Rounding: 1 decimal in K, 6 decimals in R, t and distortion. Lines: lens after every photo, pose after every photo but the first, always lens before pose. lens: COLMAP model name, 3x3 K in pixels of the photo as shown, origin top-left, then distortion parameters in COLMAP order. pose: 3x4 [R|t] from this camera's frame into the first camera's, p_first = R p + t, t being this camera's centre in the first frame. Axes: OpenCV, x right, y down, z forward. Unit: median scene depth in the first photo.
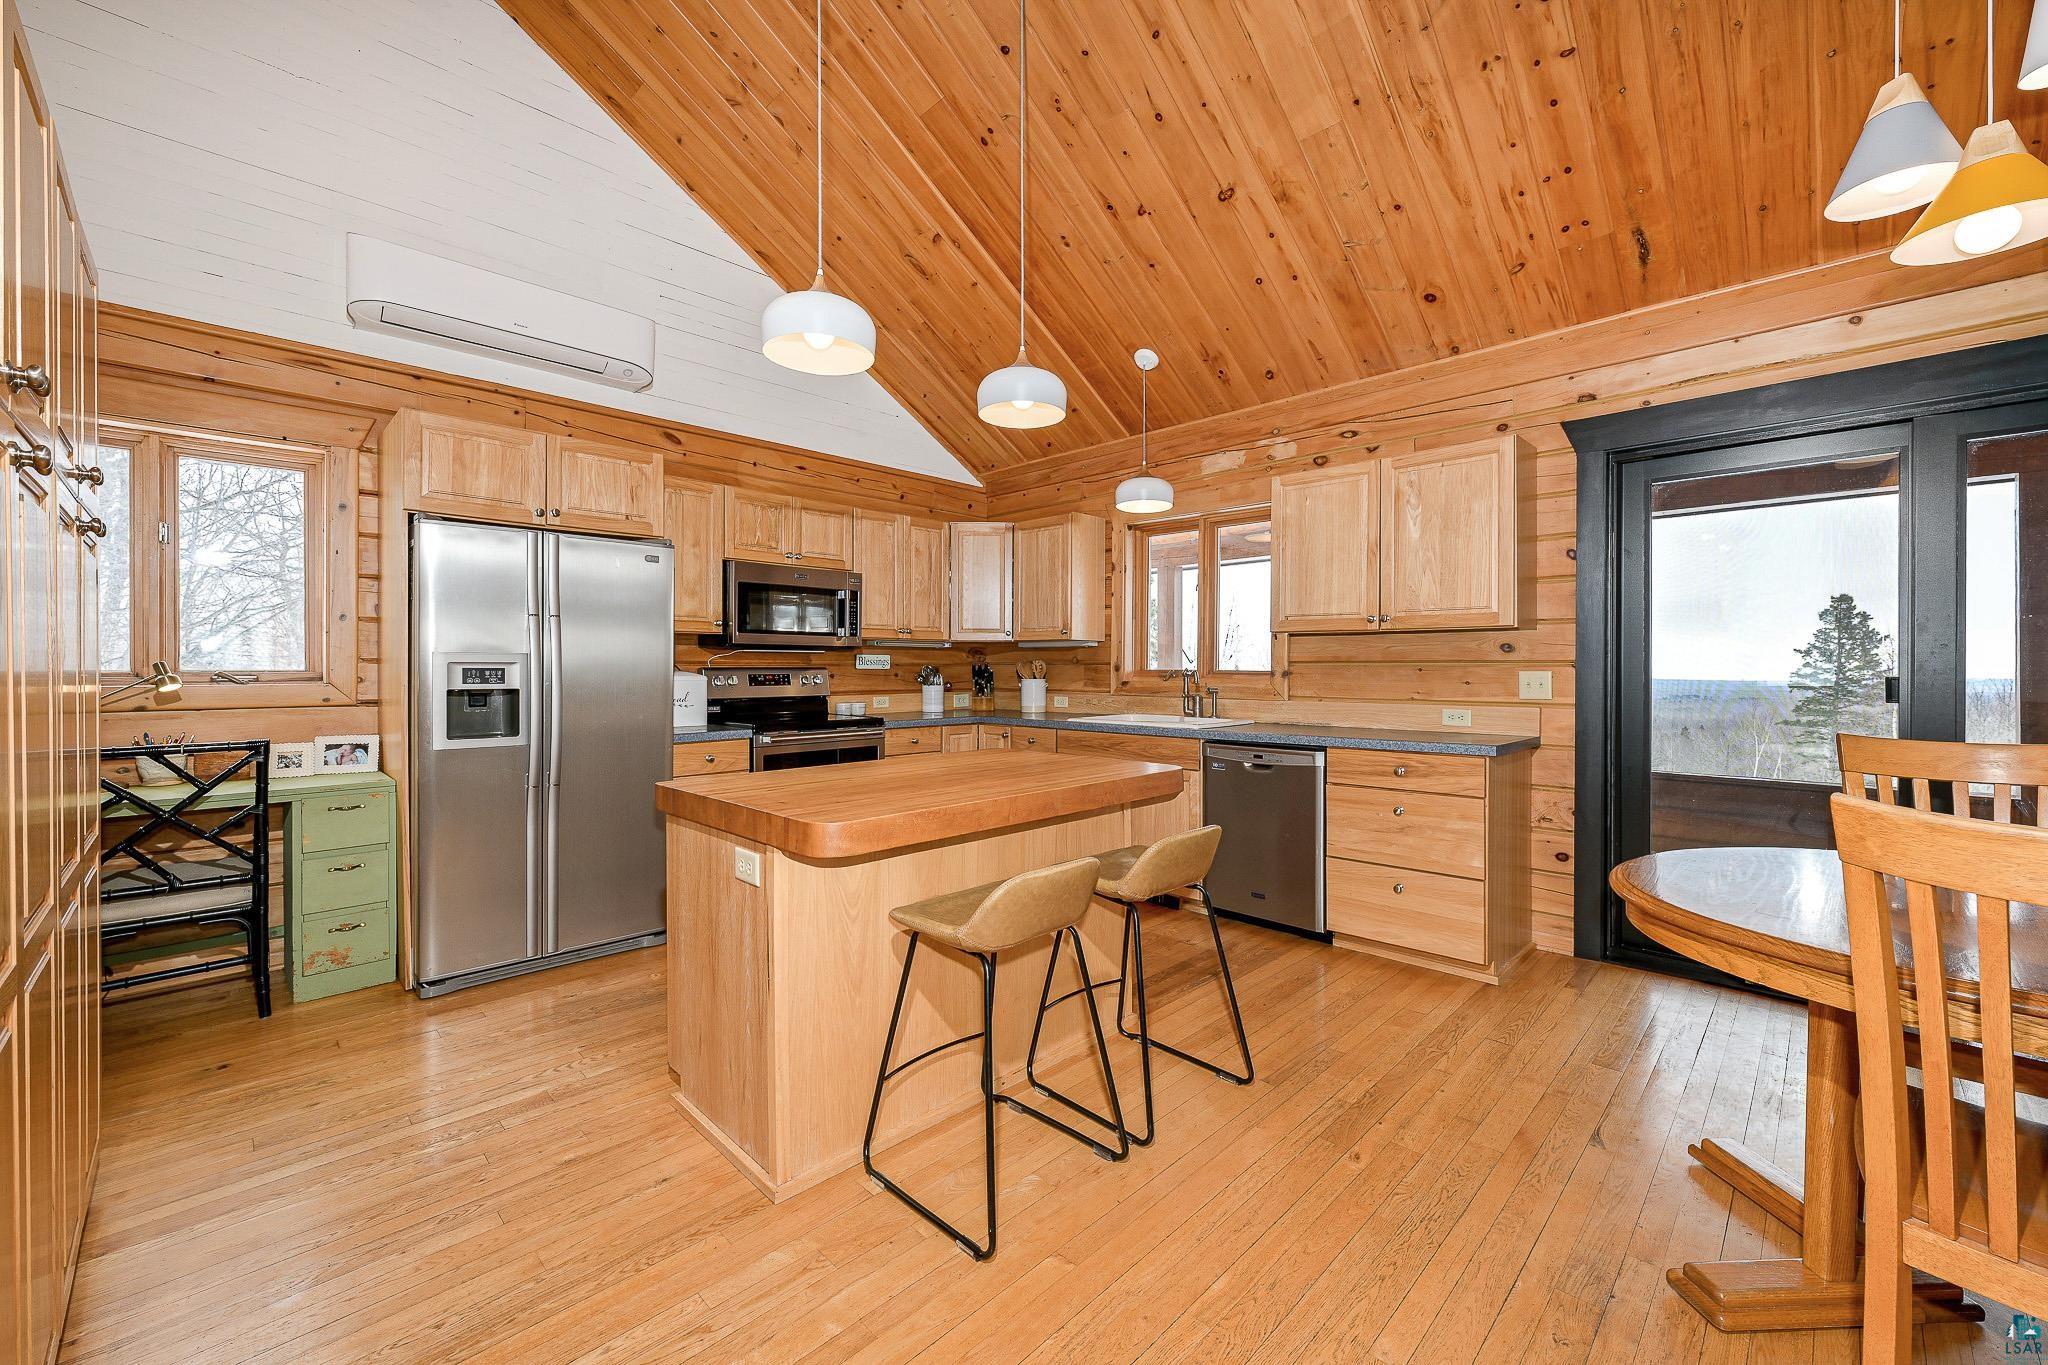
lens RADIAL K [[811.0, 0, 1031.2], [0, 811.0, 669.3], [0, 0, 1]] dist [0.000192, 0.000180]
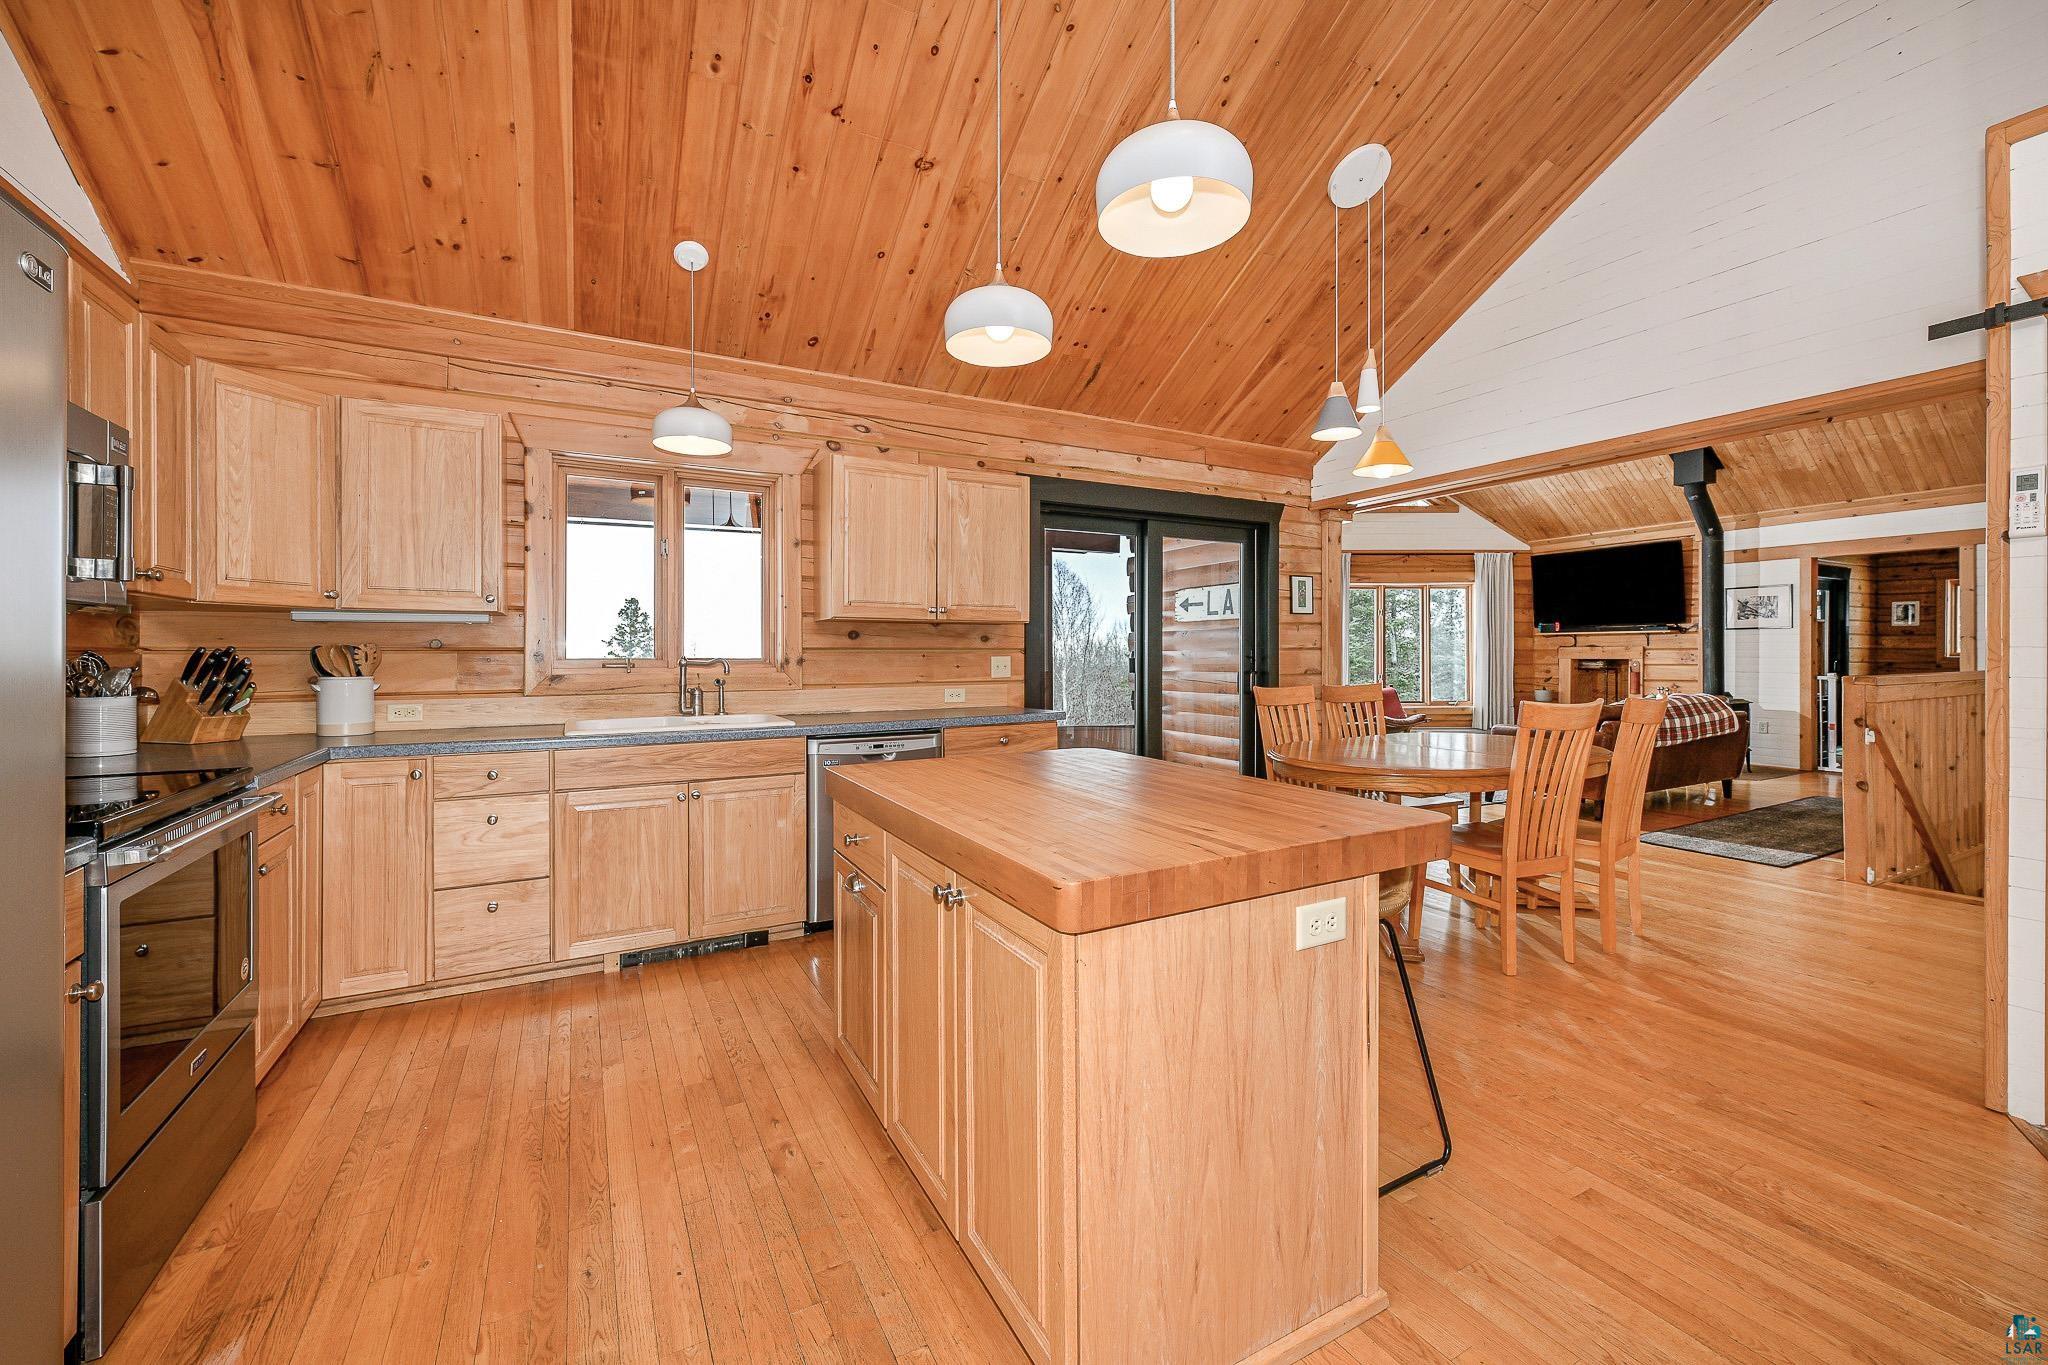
lens RADIAL K [[811.0, 0, 1030.4], [0, 811.0, 658.0], [0, 0, 1]] dist [0.000192, 0.000180]
pose [[0.286242, -0.006303, 0.958137, -0.640014], [0.005872, 0.999971, 0.004824, -0.001257], [-0.958139, 0.004245, 0.286271, 0.592550]]
